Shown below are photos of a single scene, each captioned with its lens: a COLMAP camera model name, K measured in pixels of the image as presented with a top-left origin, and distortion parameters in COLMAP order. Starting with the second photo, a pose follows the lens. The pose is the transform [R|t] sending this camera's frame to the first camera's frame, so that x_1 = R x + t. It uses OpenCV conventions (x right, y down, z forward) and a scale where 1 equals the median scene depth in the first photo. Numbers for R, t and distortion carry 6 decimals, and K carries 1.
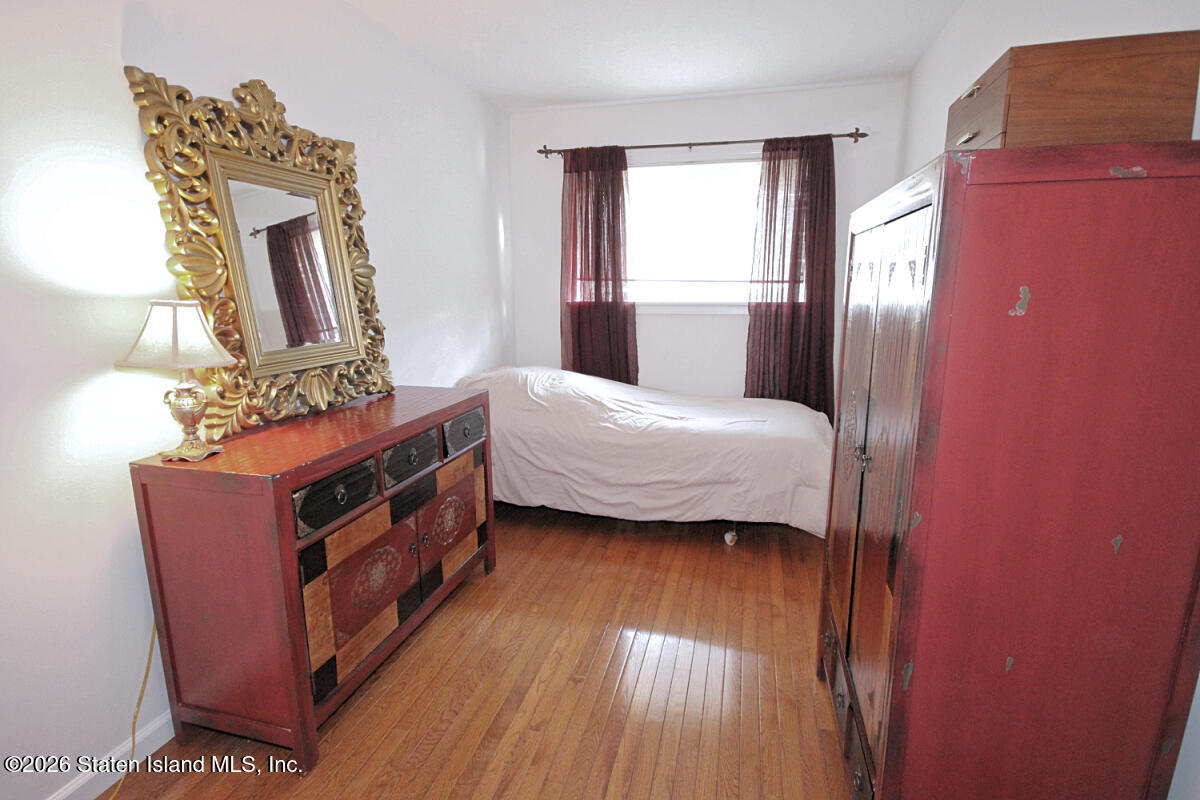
lens RADIAL K [[552.5, 0, 605.9], [0, 552.5, 403.6], [0, 0, 1]] dist [-0.006016, -0.000204]
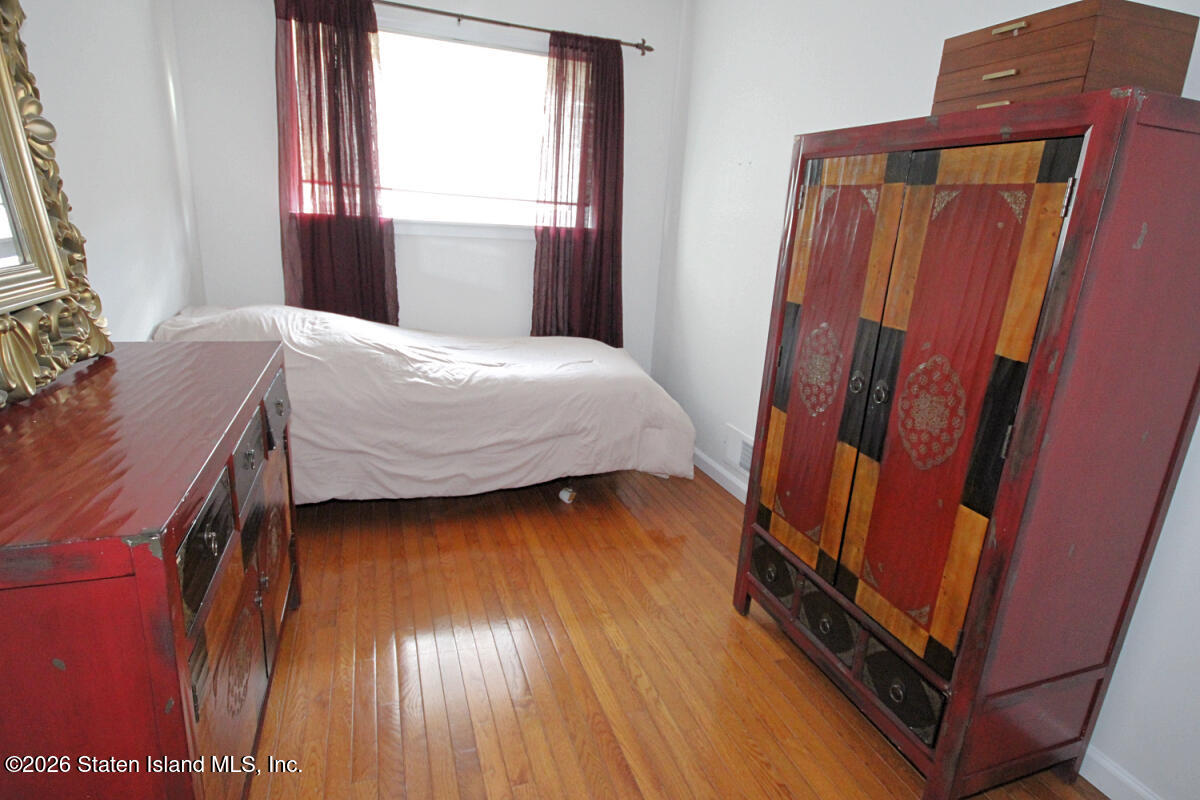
lens RADIAL K [[623.1, 0, 595.9], [0, 623.1, 397.9], [0, 0, 1]] dist [0.008648, -0.001338]
pose [[0.842458, -0.097299, 0.529904, -0.249221], [0.051206, 0.993565, 0.101025, -0.011855], [-0.536323, -0.057975, 0.842019, 0.135725]]
